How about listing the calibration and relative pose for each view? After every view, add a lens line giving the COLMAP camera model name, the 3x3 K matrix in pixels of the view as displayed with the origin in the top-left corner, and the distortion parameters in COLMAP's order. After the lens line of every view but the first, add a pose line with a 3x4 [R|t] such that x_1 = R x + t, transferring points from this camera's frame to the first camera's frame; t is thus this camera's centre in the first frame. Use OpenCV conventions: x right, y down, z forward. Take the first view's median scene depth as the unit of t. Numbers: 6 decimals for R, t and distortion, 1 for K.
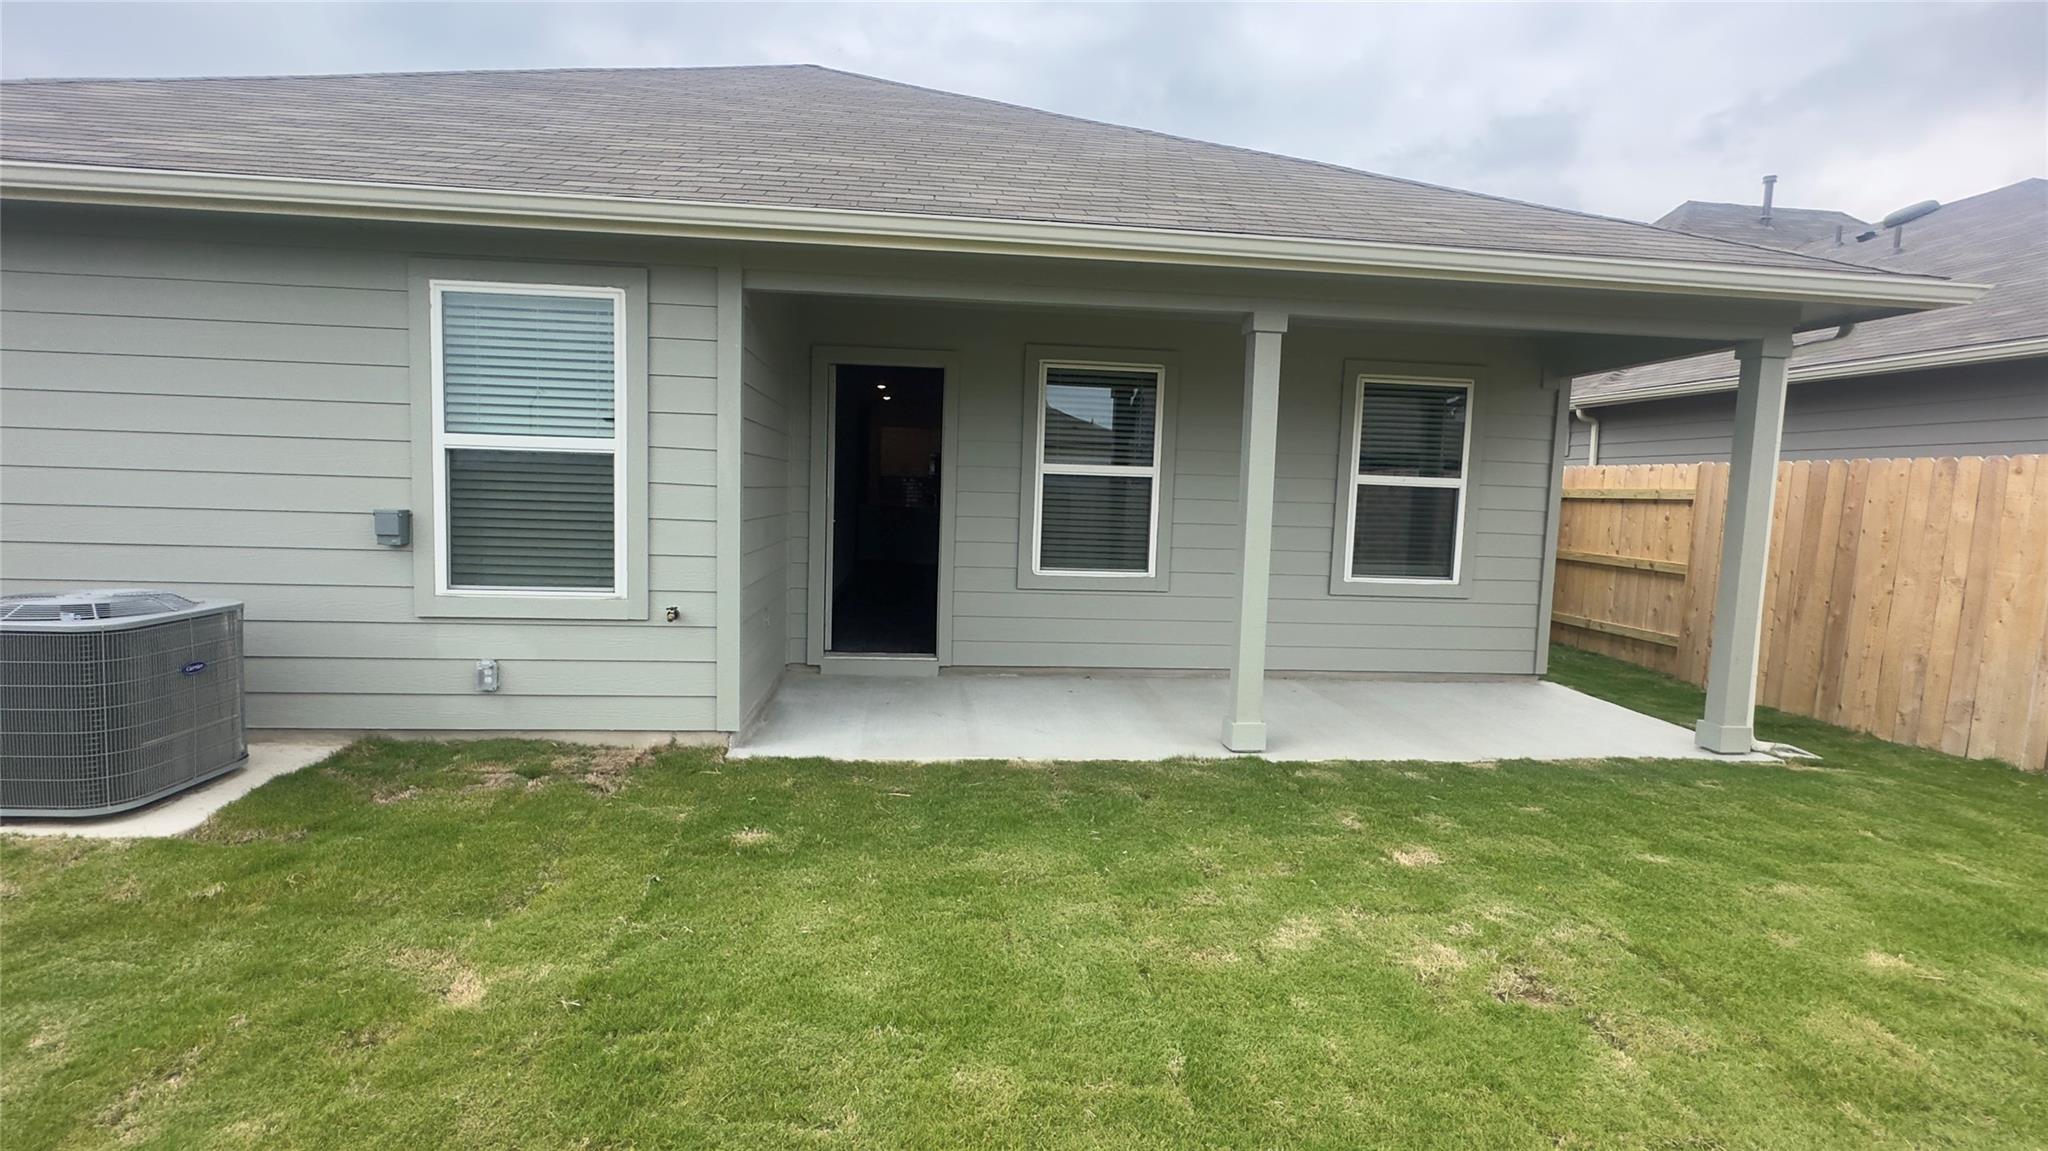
lens RADIAL K [[962.6, 0, 1024.0], [0, 962.6, 575.5], [0, 0, 1]] dist [0.001813, -0.000239]
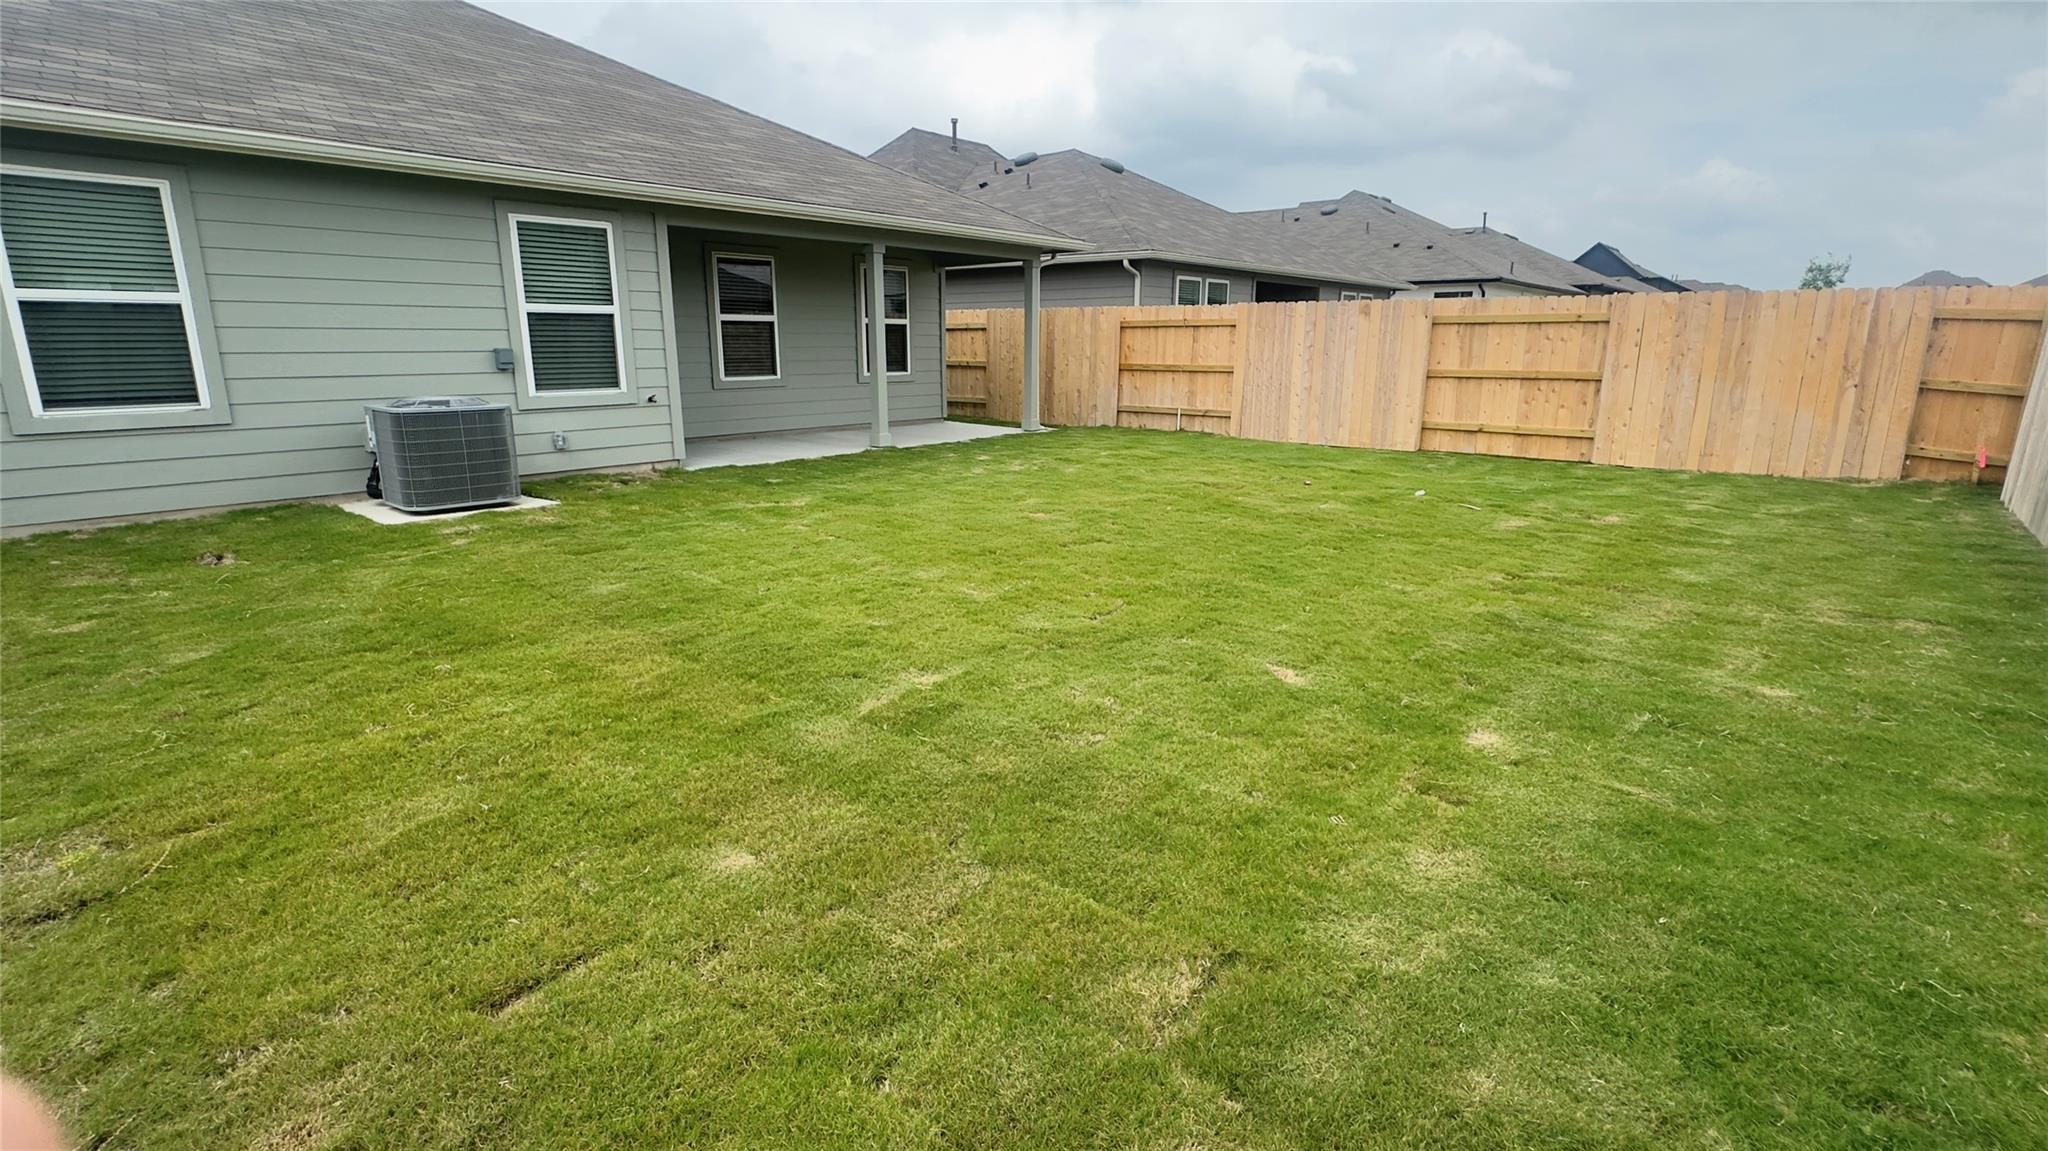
lens RADIAL K [[962.6, 0, 1024.0], [0, 962.6, 575.5], [0, 0, 1]] dist [0.001813, -0.000239]
pose [[0.715807, -0.195550, 0.670359, -1.014359], [0.084141, 0.977148, 0.195198, 0.060545], [-0.693211, -0.083319, 0.715903, -0.785788]]
